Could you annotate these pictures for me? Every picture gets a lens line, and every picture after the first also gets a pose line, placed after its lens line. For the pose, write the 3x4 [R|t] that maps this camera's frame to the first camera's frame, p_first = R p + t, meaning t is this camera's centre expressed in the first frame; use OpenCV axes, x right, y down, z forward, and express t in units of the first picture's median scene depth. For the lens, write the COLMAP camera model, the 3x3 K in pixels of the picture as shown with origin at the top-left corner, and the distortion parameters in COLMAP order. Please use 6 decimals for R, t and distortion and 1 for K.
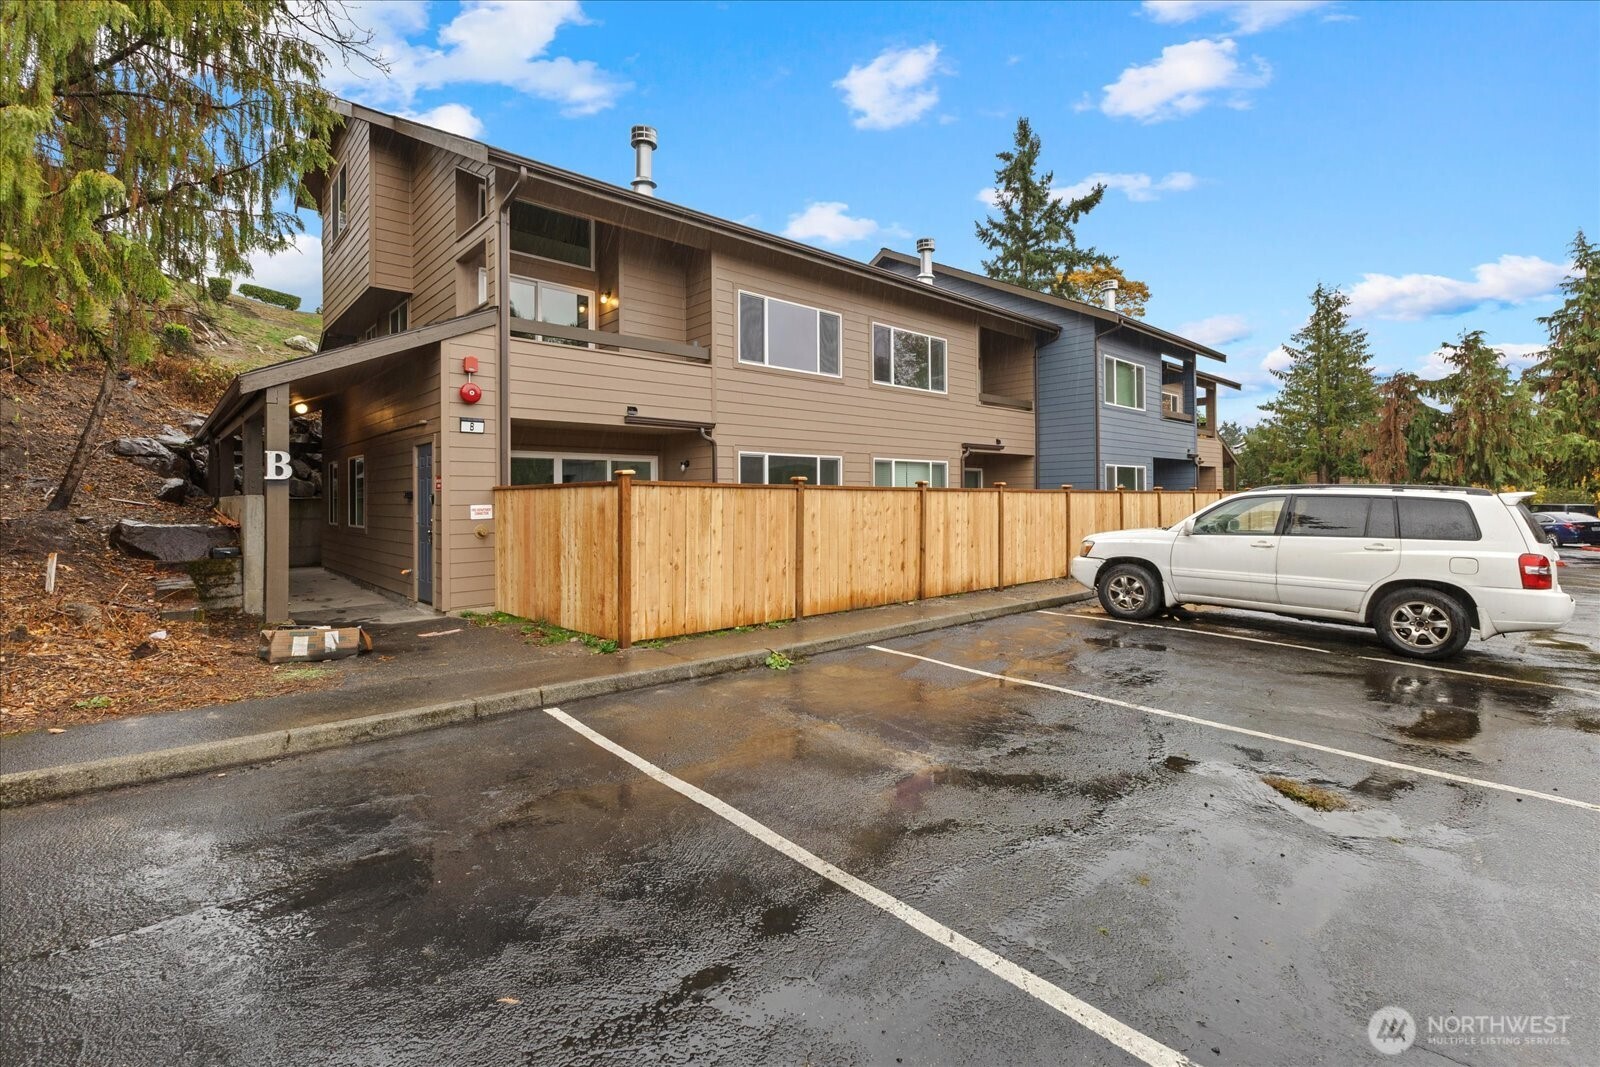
lens RADIAL K [[704.6, 0, 778.2], [0, 704.6, 485.1], [0, 0, 1]] dist [0.006102, -0.001611]
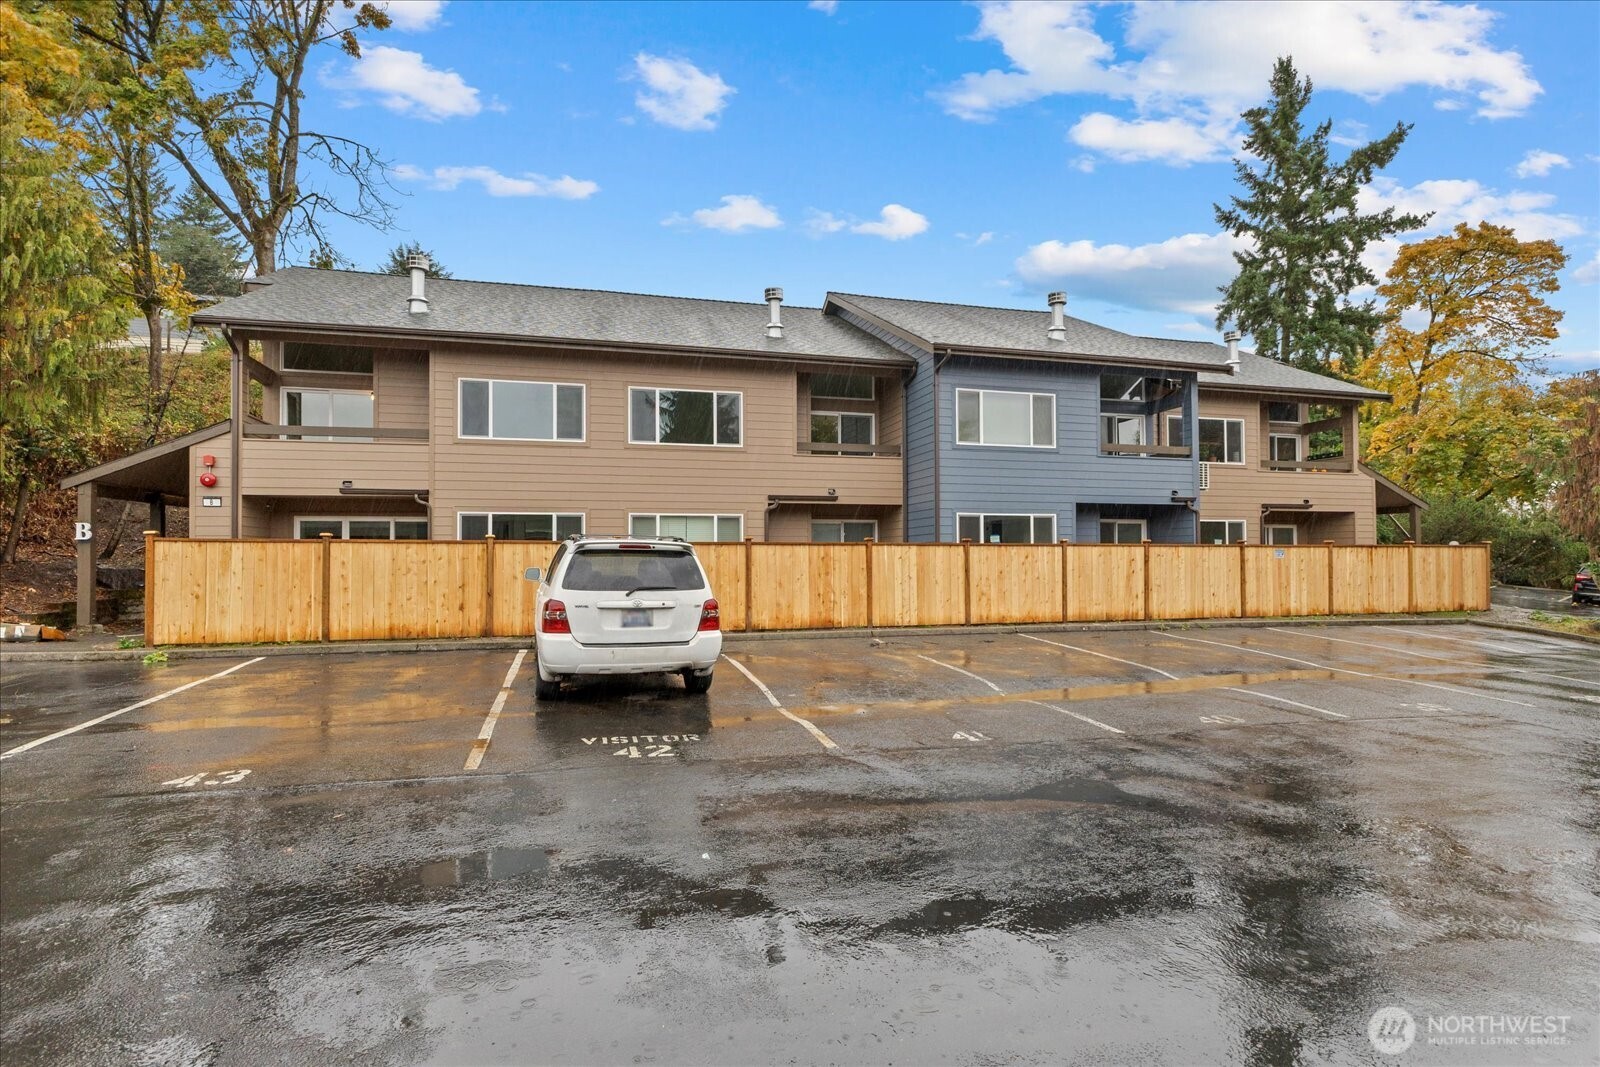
lens RADIAL K [[770.7, 0, 800.2], [0, 770.7, 543.2], [0, 0, 1]] dist [-0.003954, 0.000341]
pose [[0.895427, -0.009082, -0.445116, 0.951670], [0.009240, 0.999956, -0.001815, 0.011570], [0.445113, -0.002487, 0.895471, 0.074279]]
